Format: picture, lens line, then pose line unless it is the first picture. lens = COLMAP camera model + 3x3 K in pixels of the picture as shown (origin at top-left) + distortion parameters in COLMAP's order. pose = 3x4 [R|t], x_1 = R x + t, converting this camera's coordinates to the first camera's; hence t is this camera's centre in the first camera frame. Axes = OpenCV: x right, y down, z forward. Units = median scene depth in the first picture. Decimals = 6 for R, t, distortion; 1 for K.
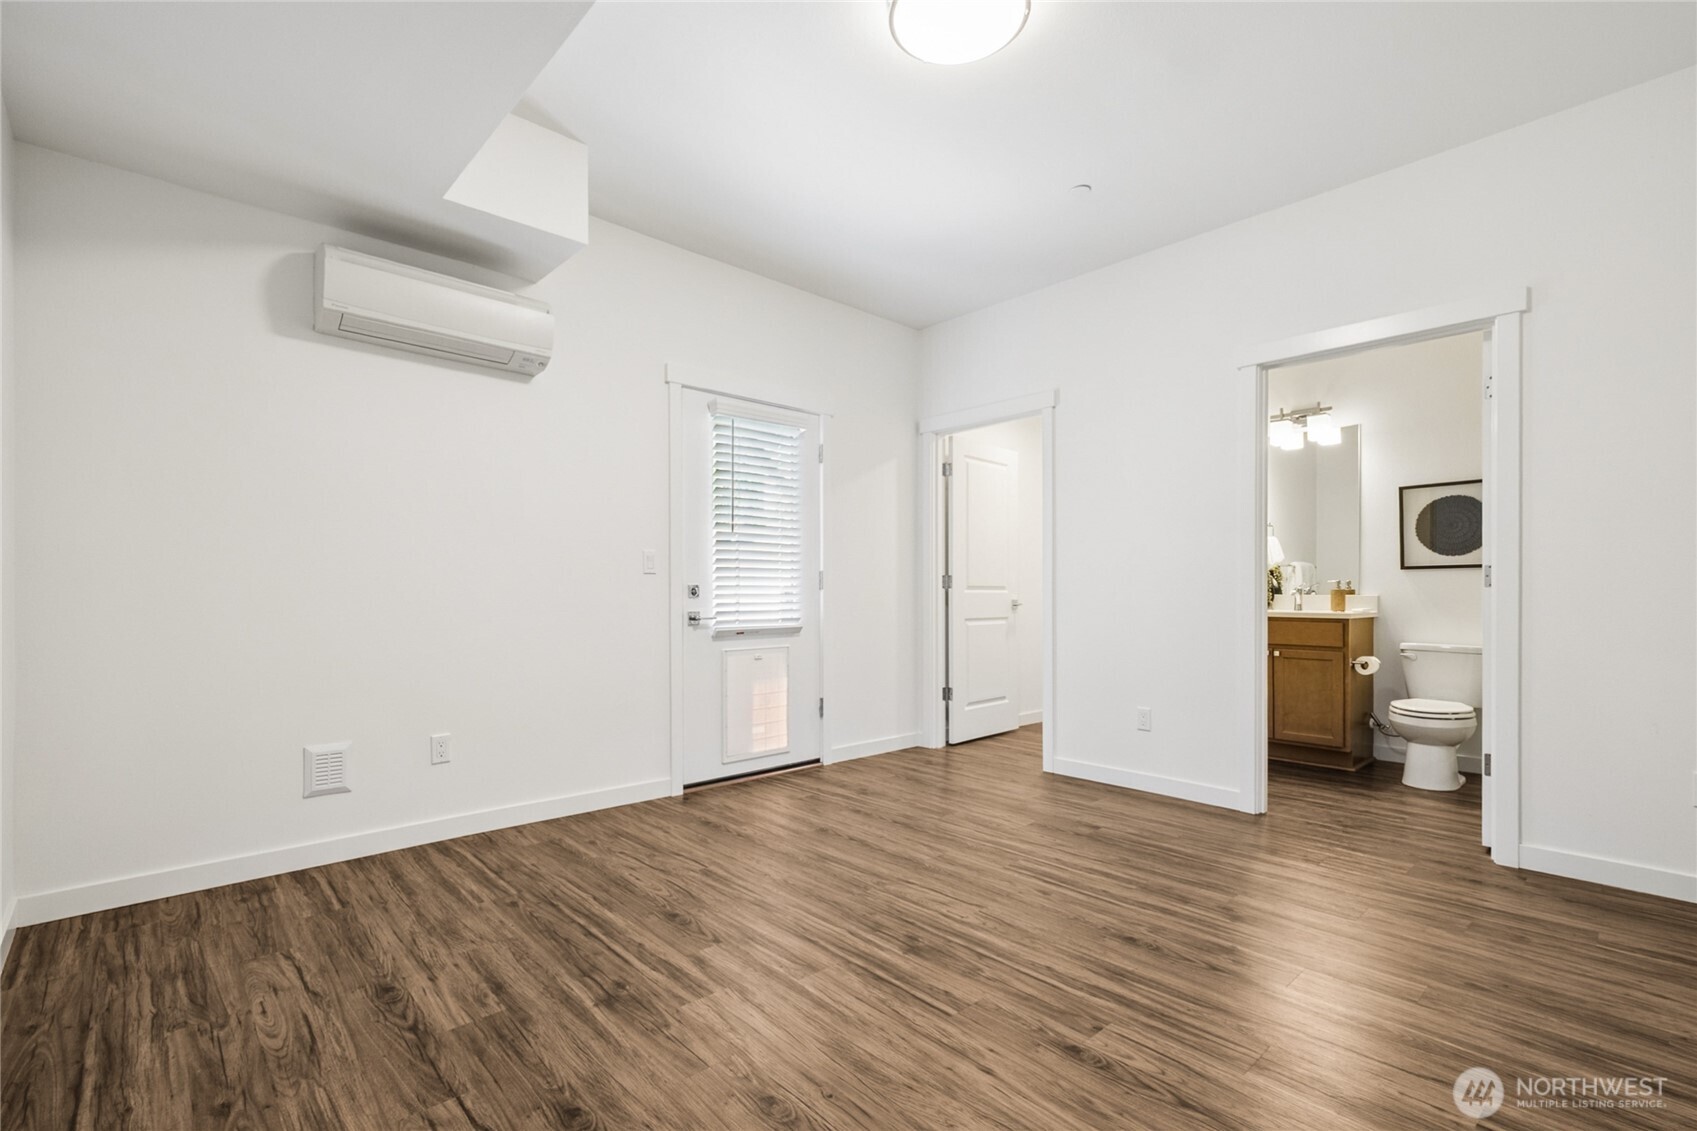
lens RADIAL K [[754.0, 0, 841.8], [0, 754.0, 576.9], [0, 0, 1]] dist [0.008864, -0.001149]
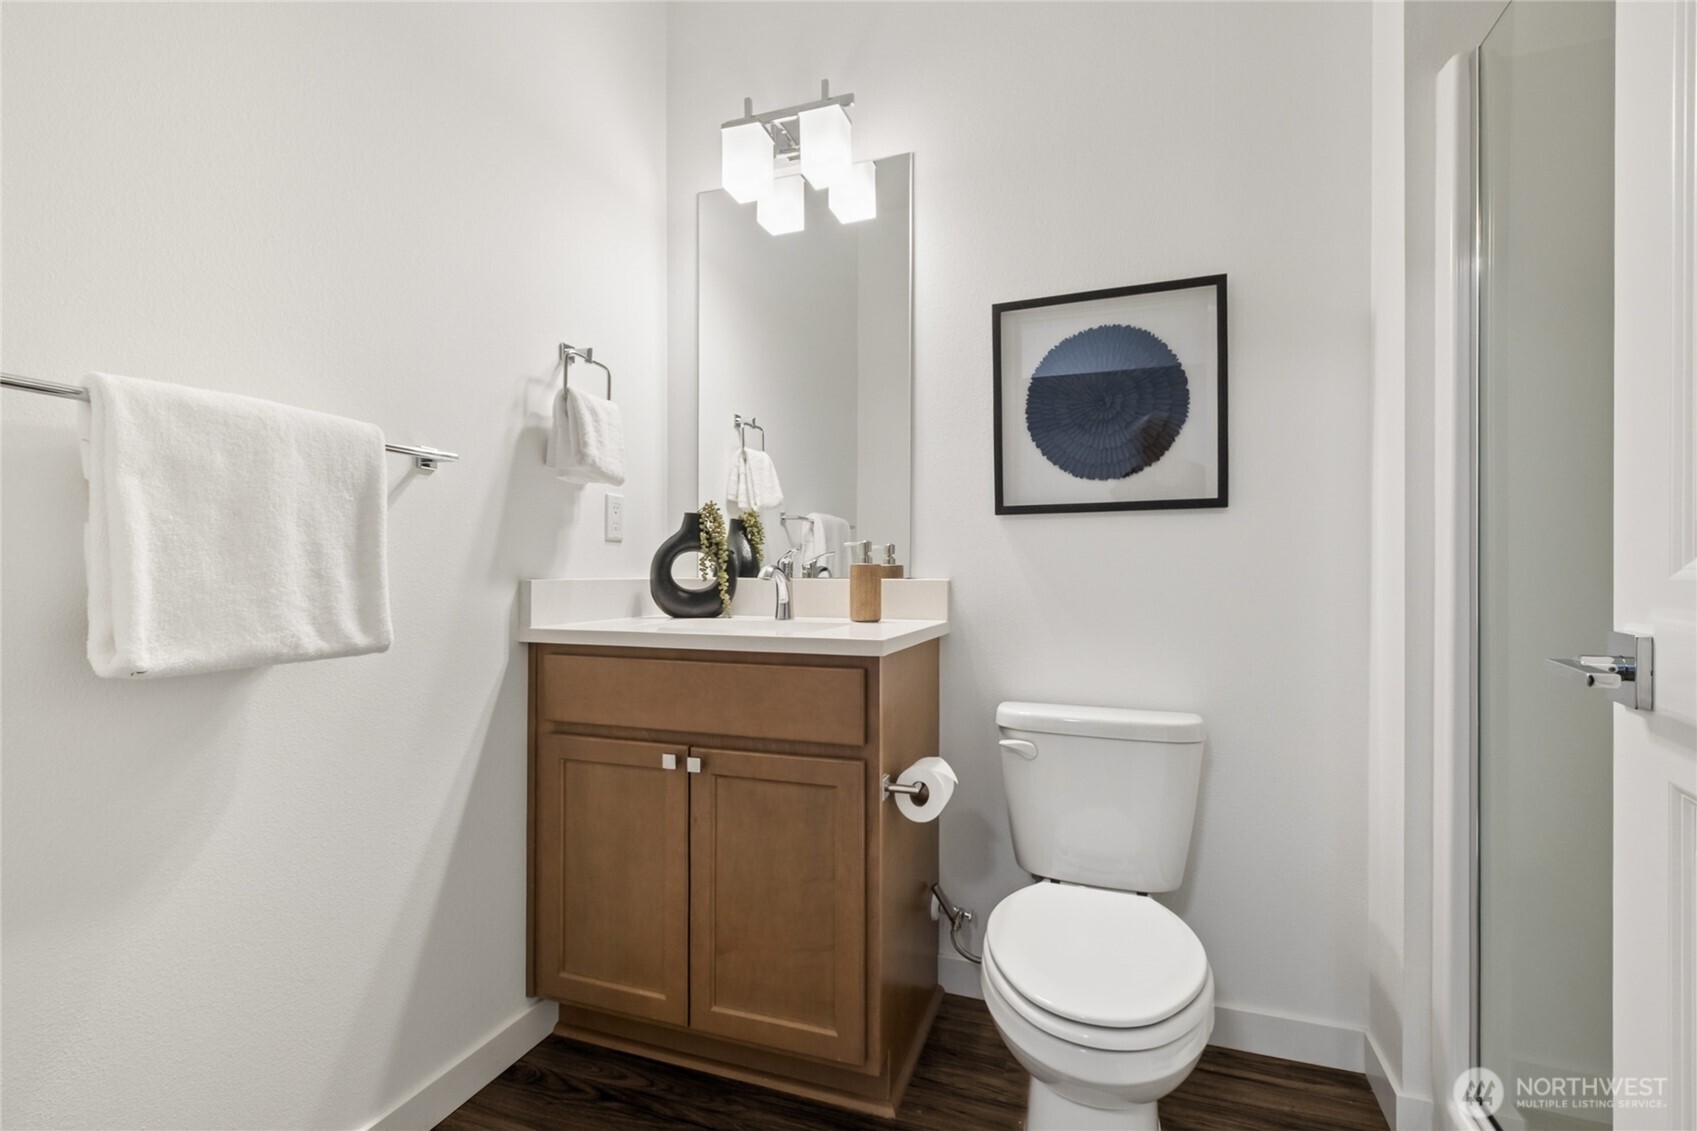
lens RADIAL K [[741.4, 0, 844.5], [0, 741.4, 562.4], [0, 0, 1]] dist [0.017037, -0.000436]
pose [[0.881833, -0.005097, 0.471533, 0.486046], [0.000099, 0.999944, 0.010624, 0.011431], [-0.471561, -0.009322, 0.881784, 0.696736]]
